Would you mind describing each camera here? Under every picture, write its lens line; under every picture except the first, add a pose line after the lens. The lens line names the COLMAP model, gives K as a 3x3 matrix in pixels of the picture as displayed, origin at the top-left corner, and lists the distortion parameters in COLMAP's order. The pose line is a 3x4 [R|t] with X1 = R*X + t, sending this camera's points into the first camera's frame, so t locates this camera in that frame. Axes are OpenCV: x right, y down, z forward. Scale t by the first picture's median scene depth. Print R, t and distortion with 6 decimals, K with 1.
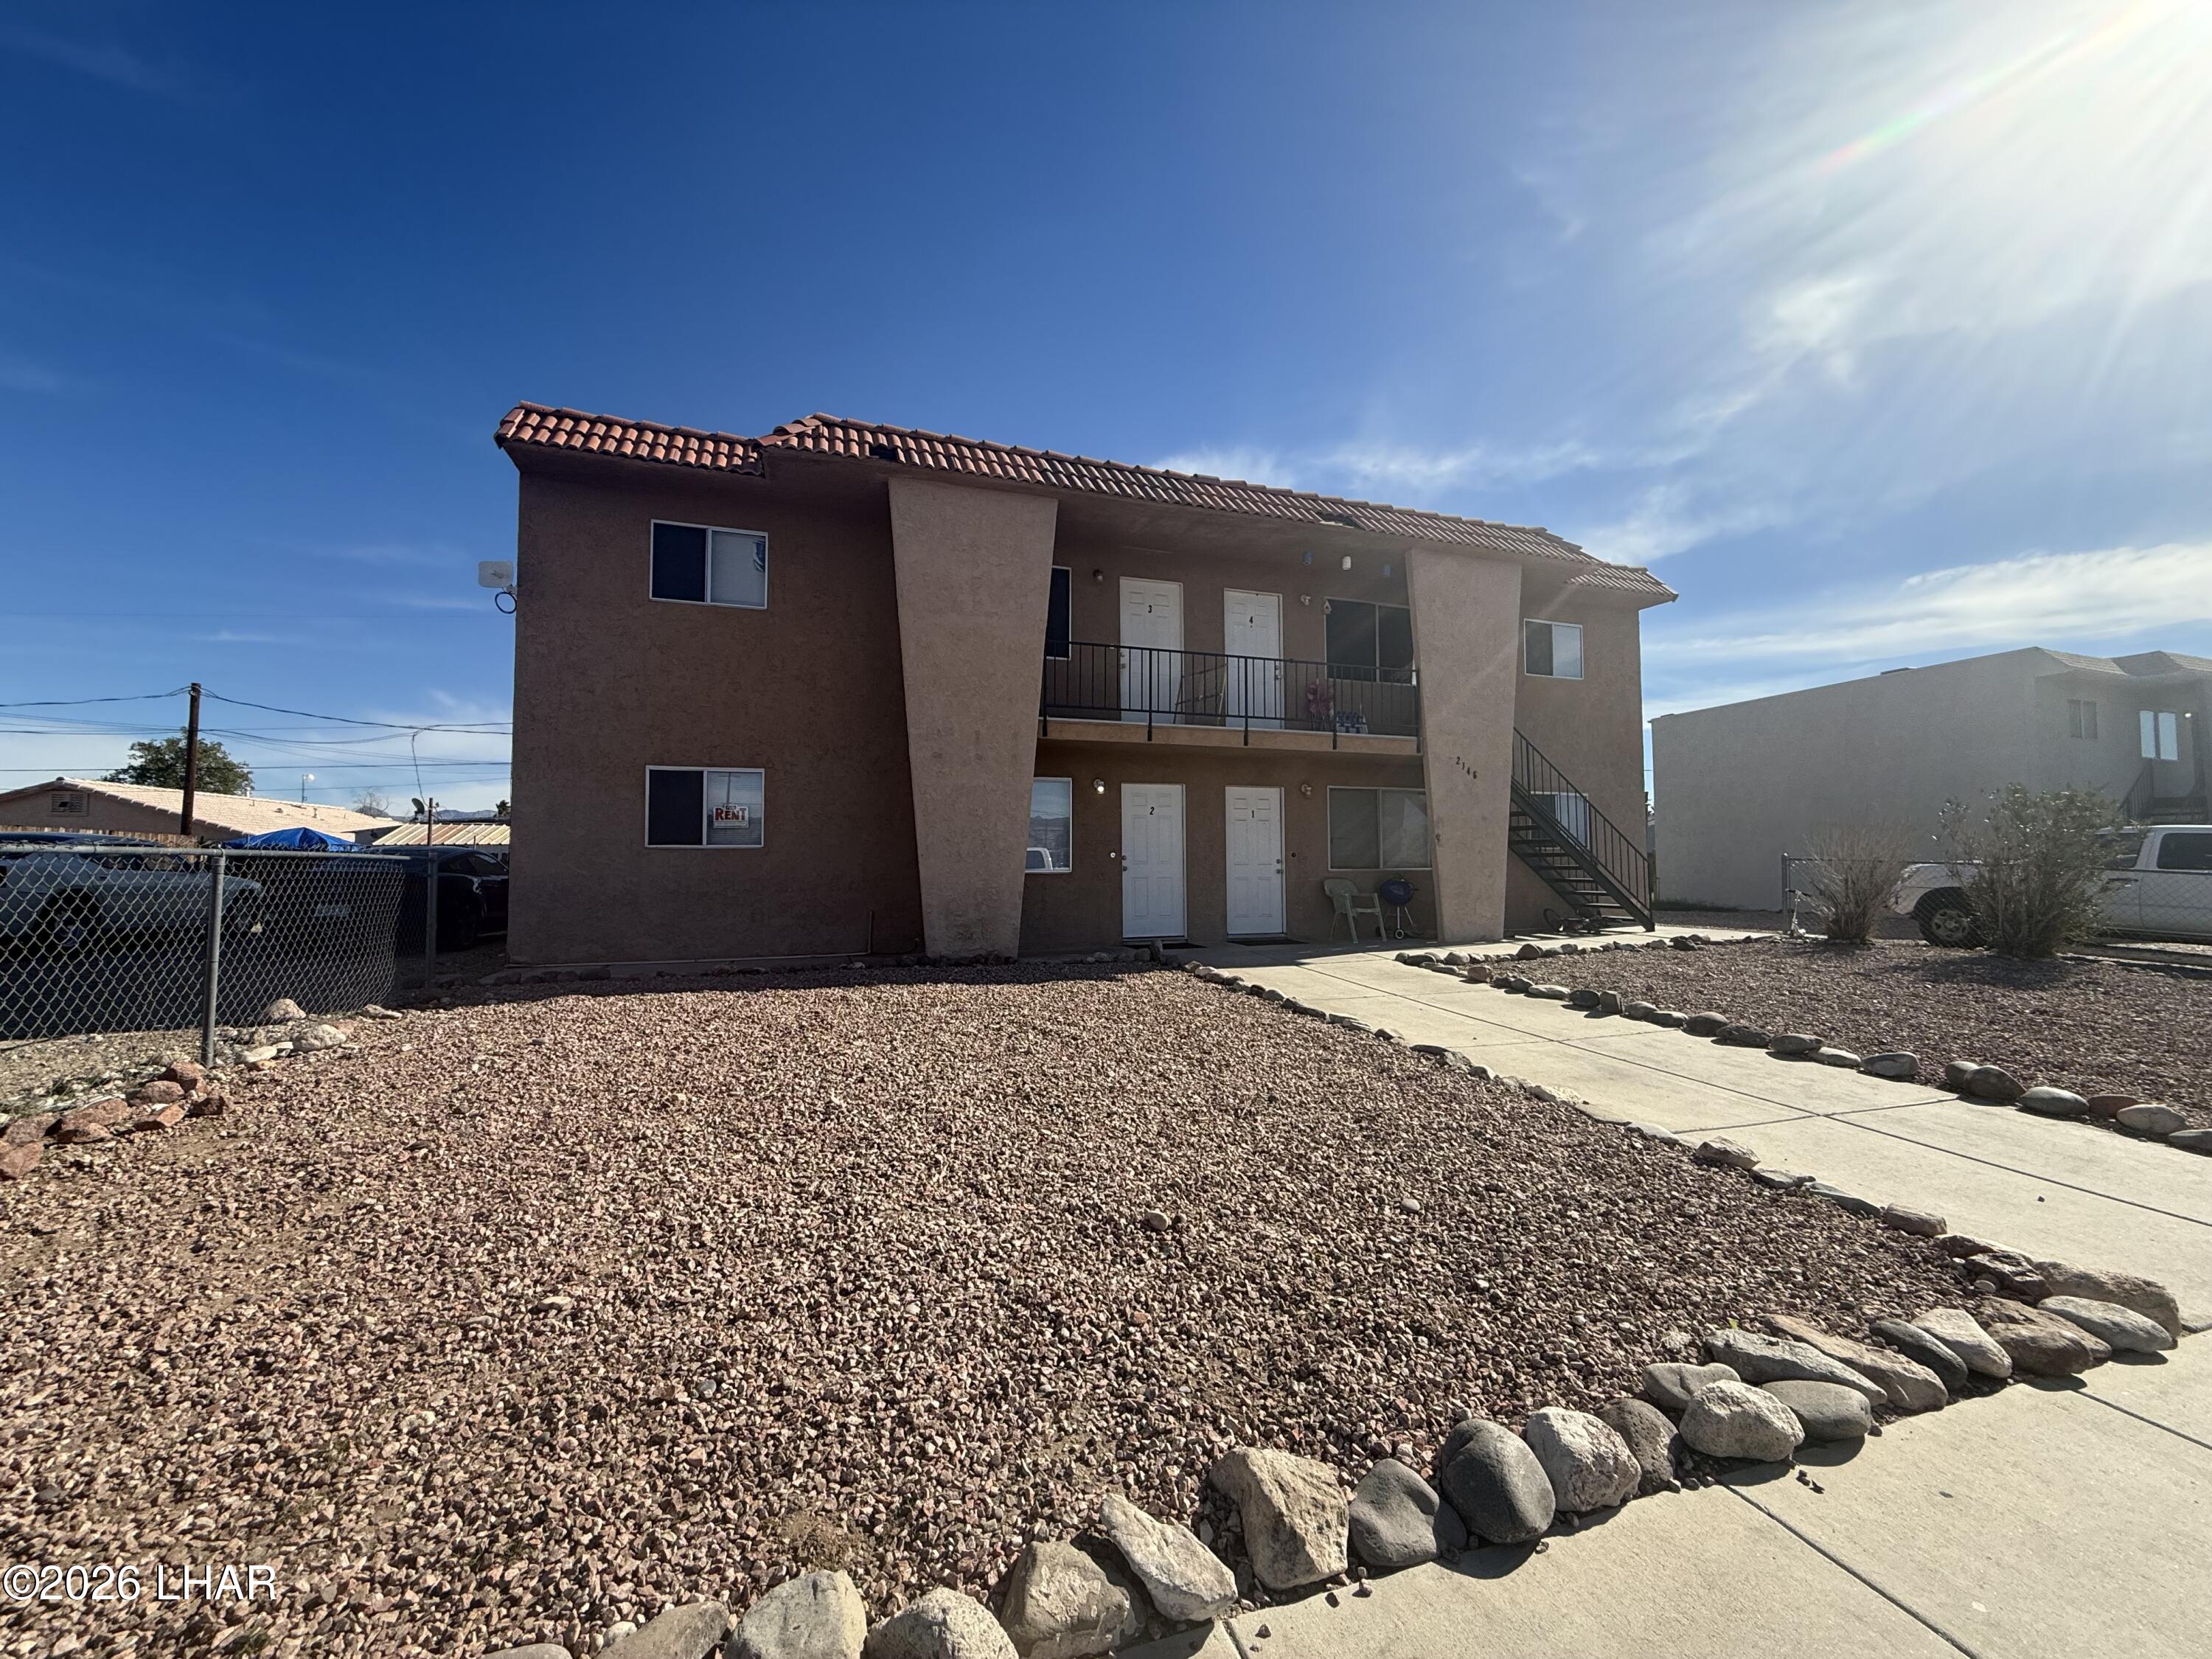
lens RADIAL K [[882.6, 0, 1089.1], [0, 882.6, 834.1], [0, 0, 1]] dist [0.002327, -0.000099]
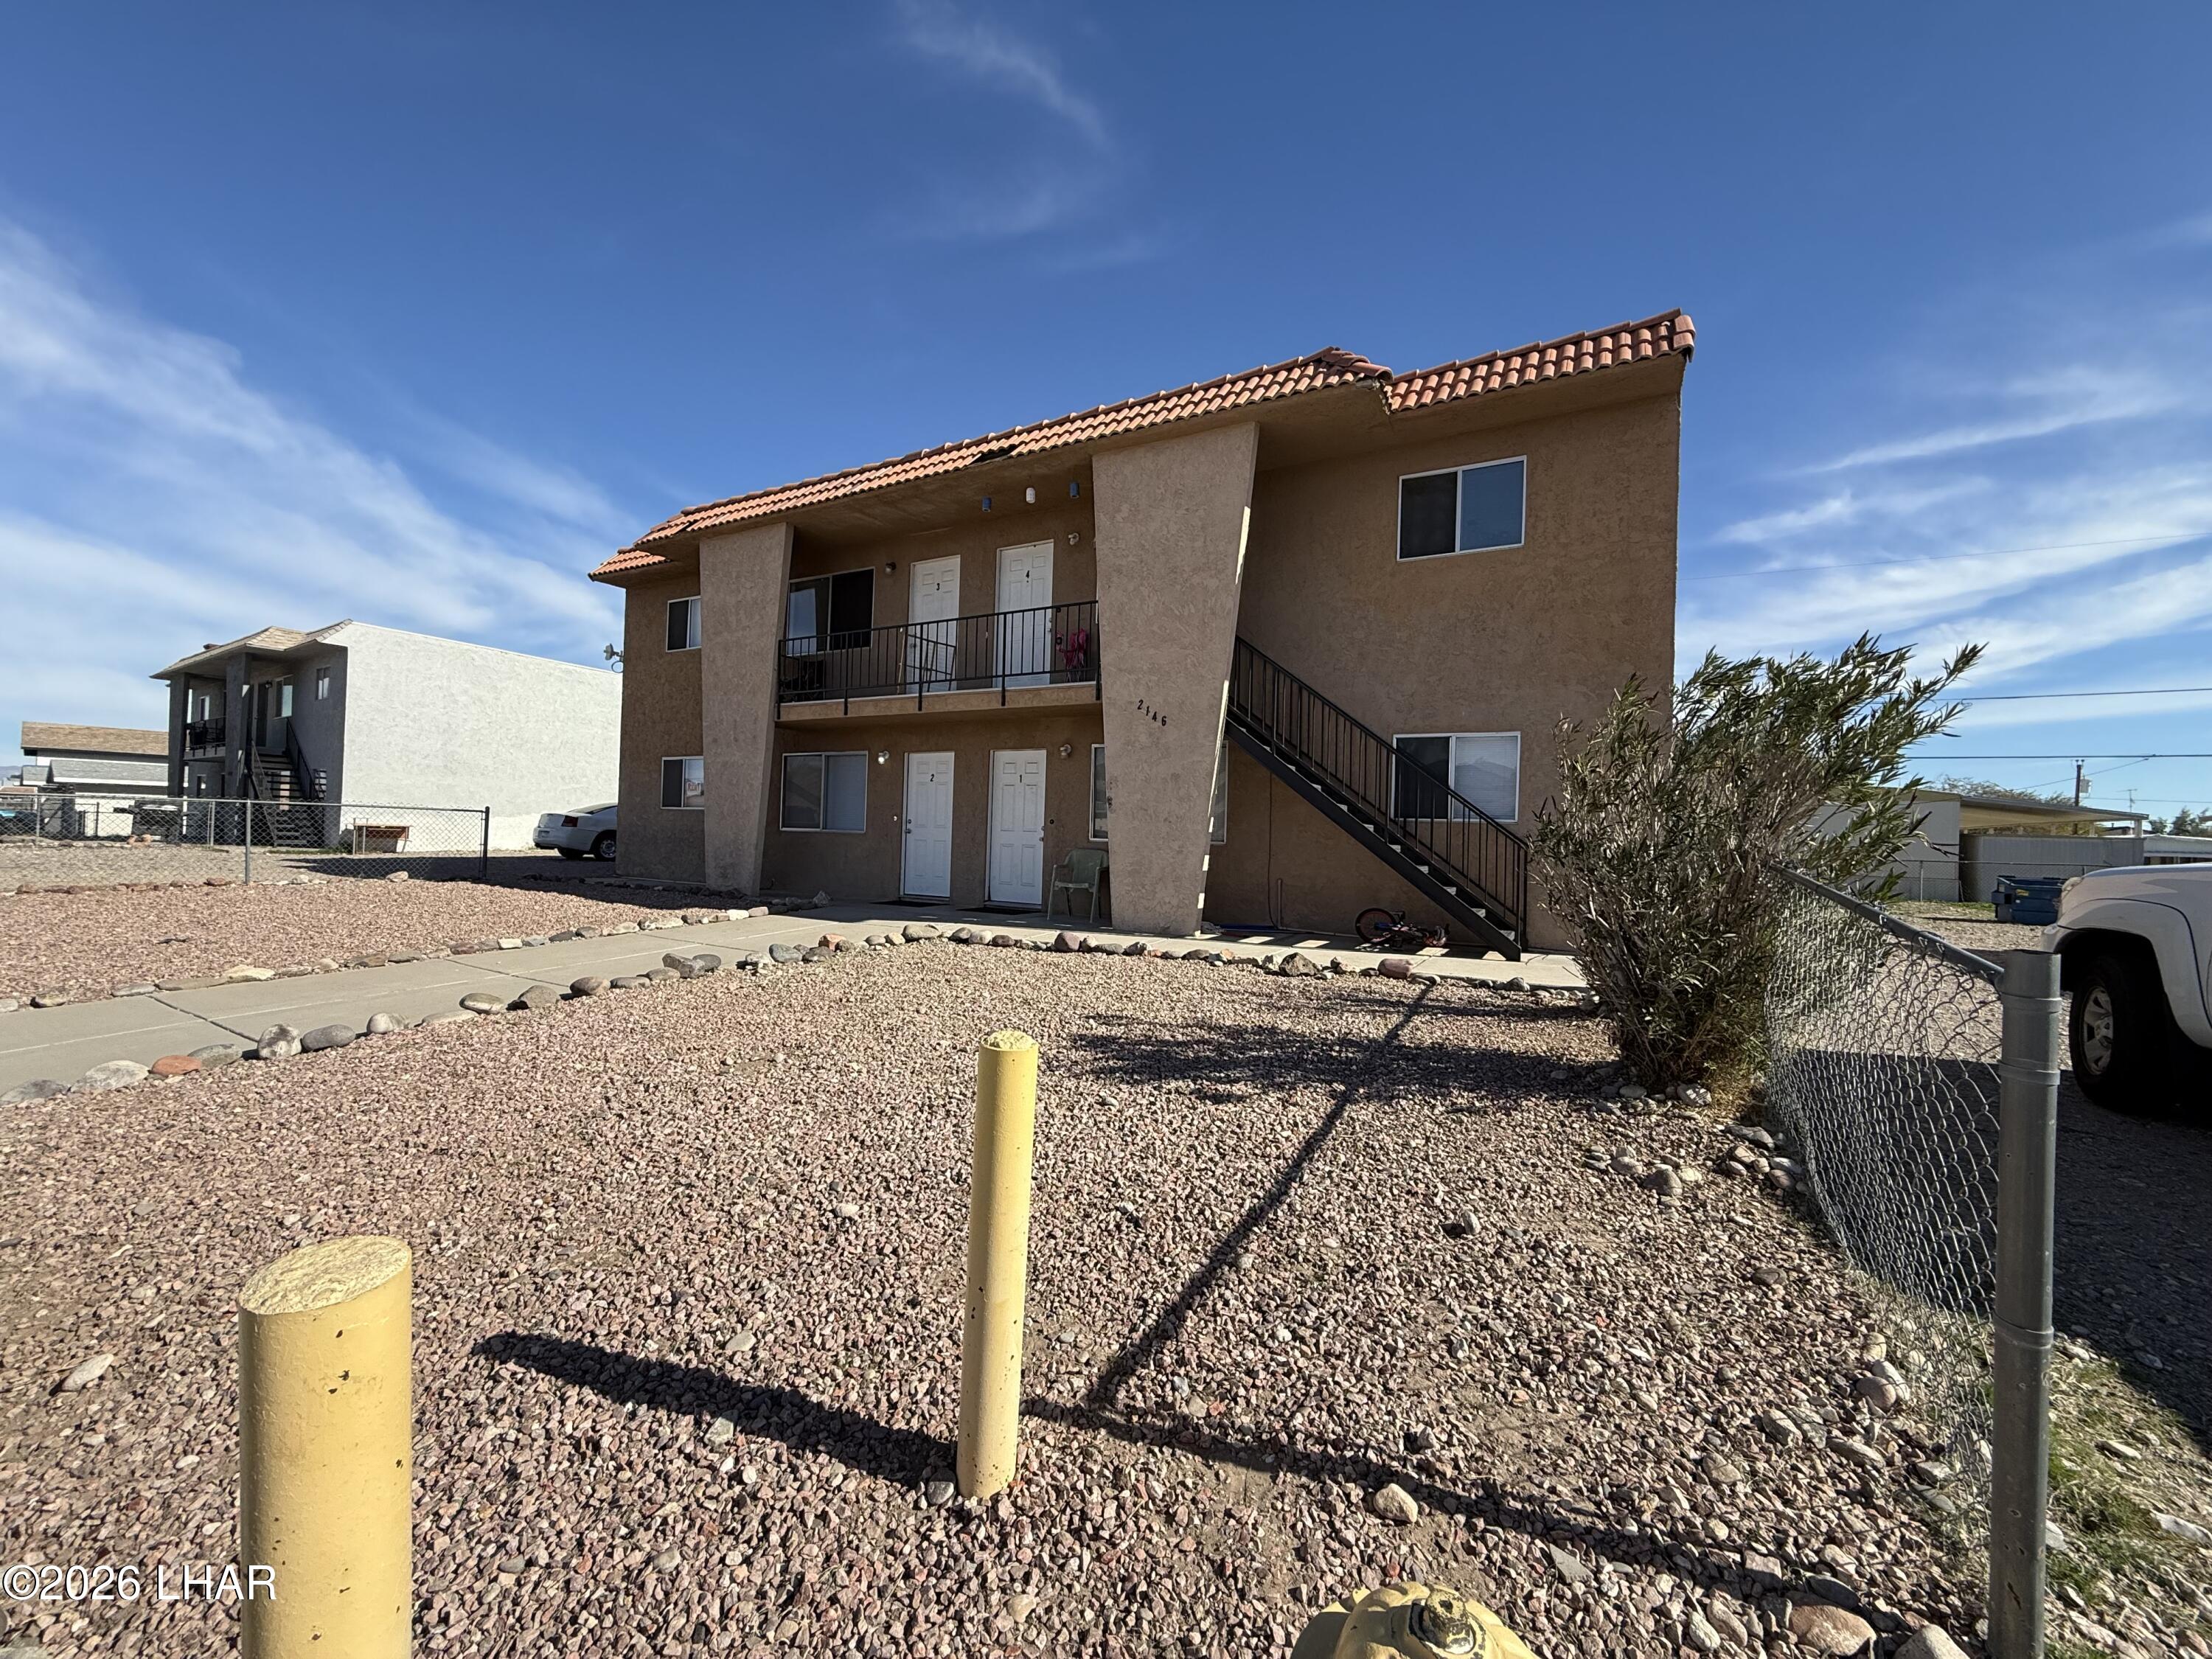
lens RADIAL K [[882.6, 0, 1091.8], [0, 882.6, 827.8], [0, 0, 1]] dist [0.002327, -0.000099]
pose [[0.657380, 0.020324, -0.753285, 1.031211], [0.002504, 0.999572, 0.029154, 0.004300], [0.753555, -0.021051, 0.657048, 0.456106]]
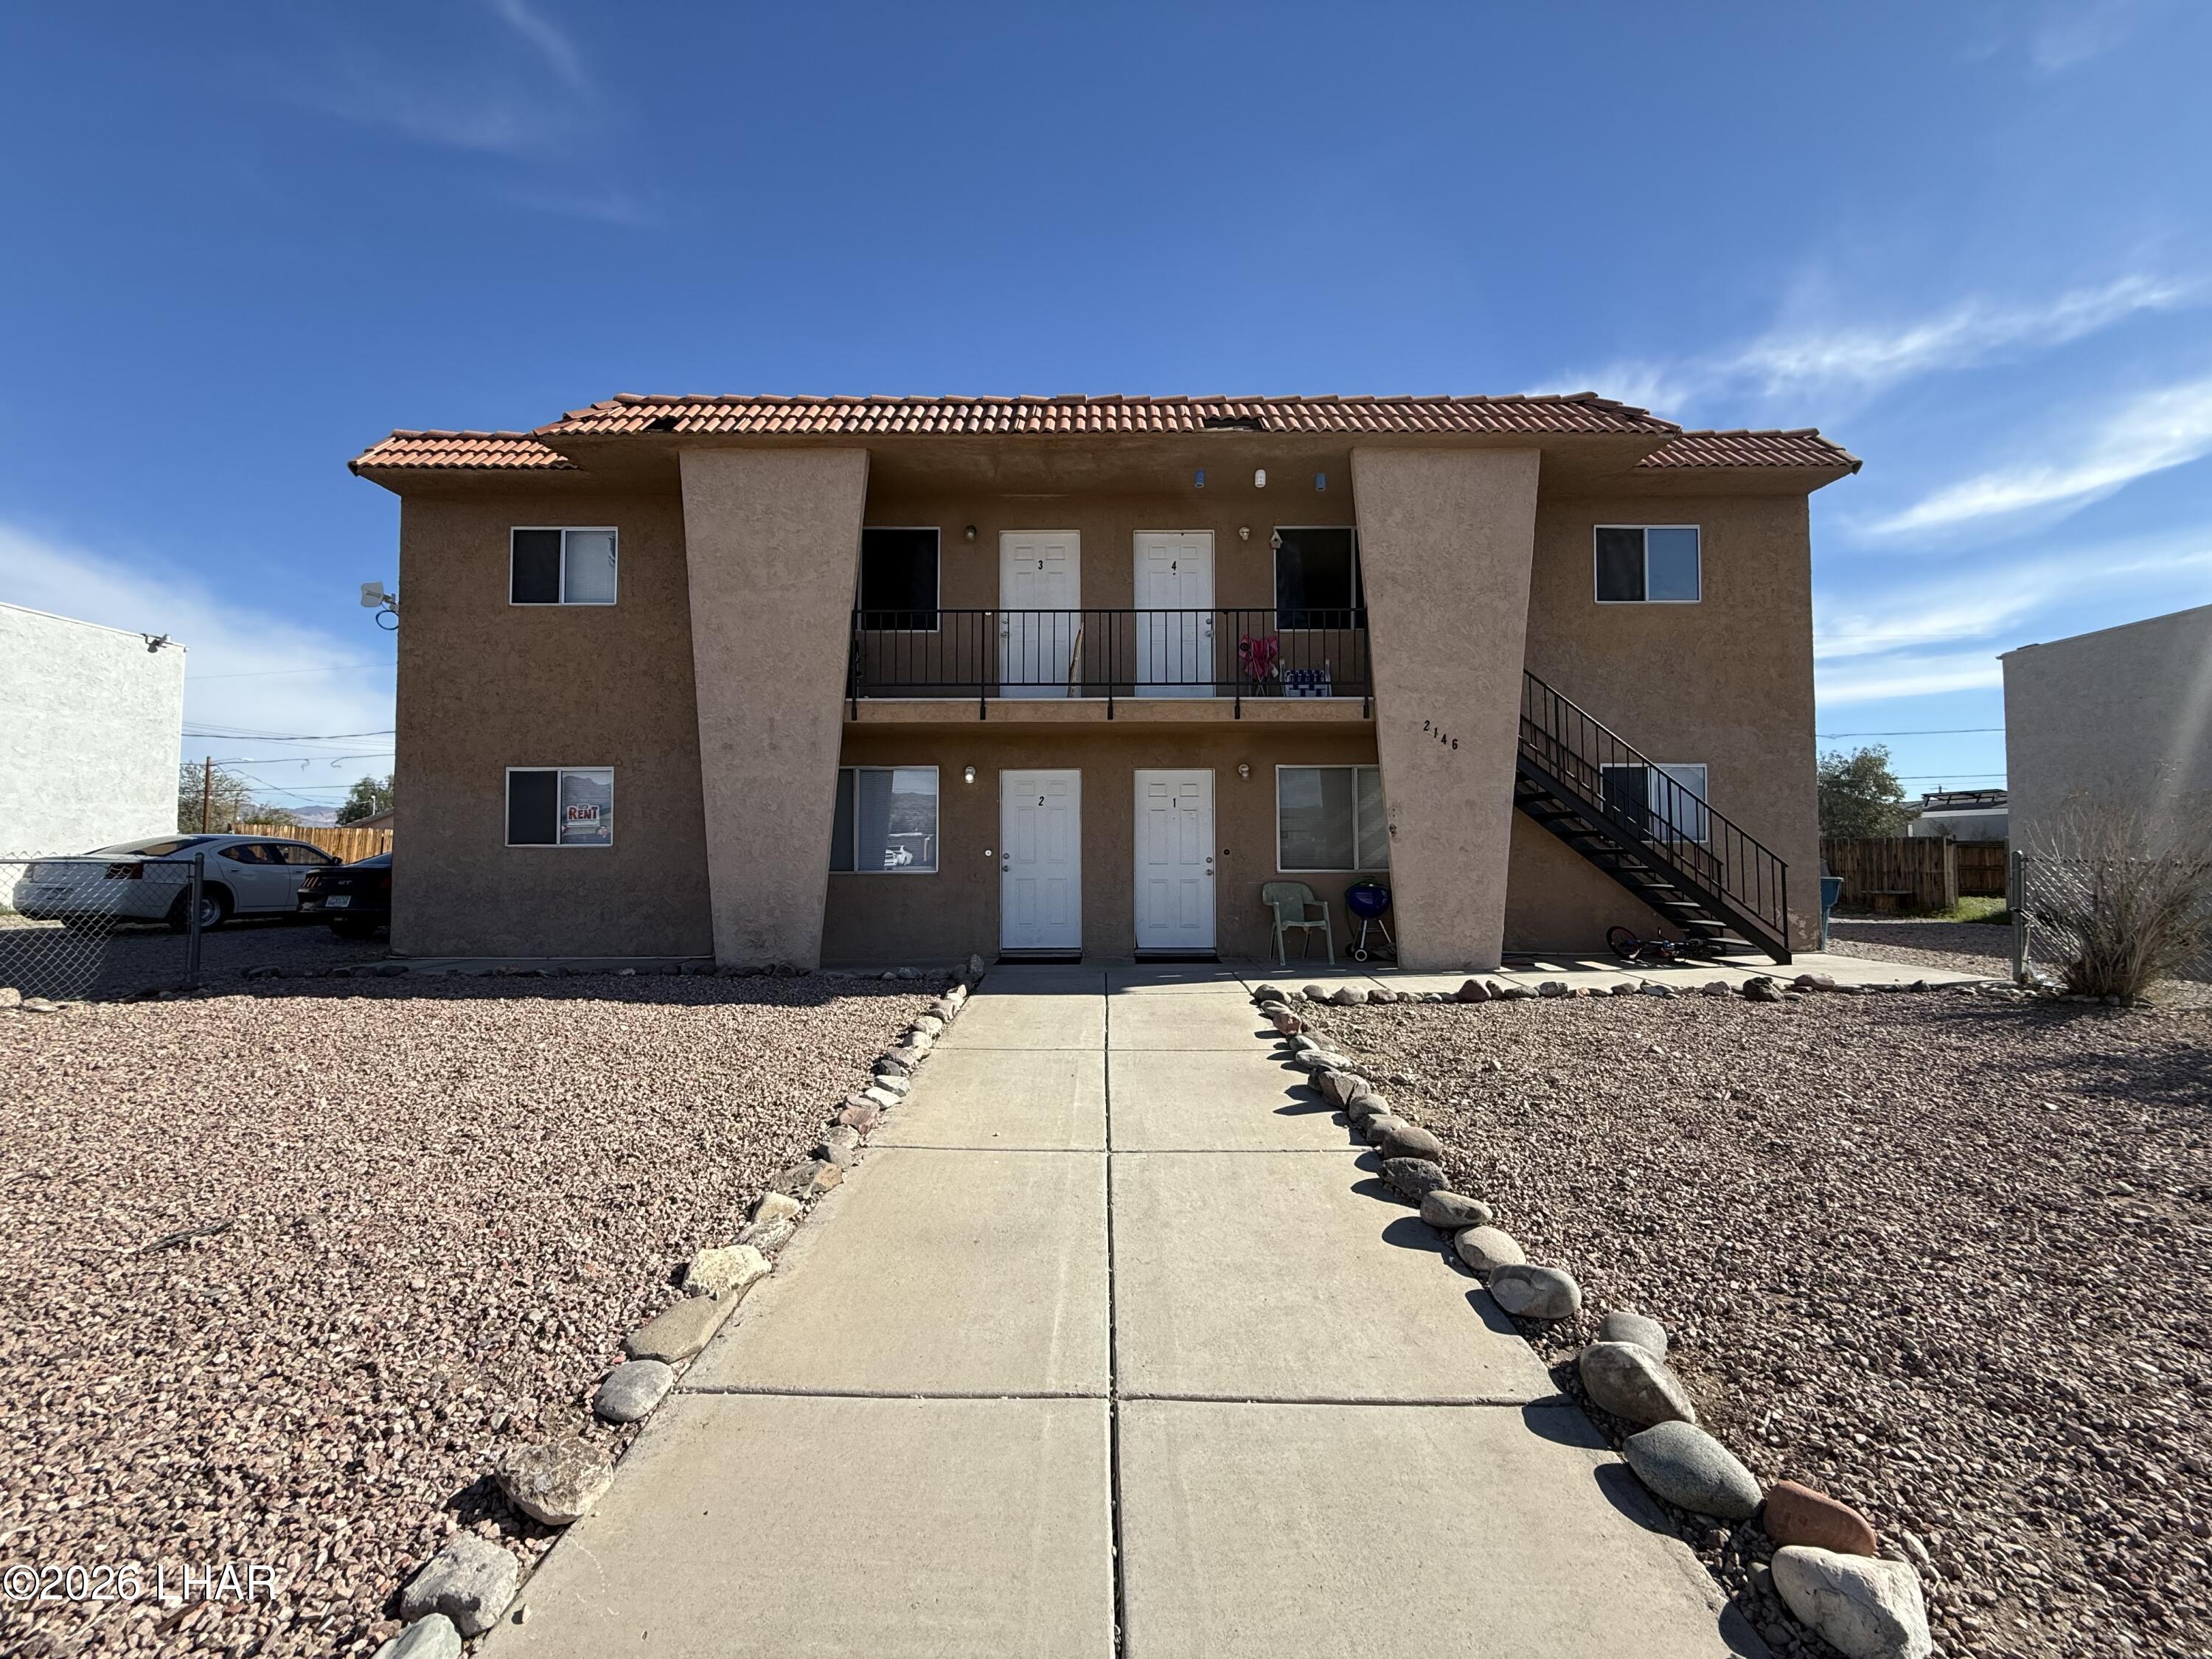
lens RADIAL K [[882.6, 0, 1095.4], [0, 882.6, 827.6], [0, 0, 1]] dist [0.002327, -0.000099]
pose [[0.944668, -0.007222, -0.327949, 0.413045], [0.011047, 0.999891, 0.009802, -0.008341], [0.327842, -0.012883, 0.944645, 0.214960]]
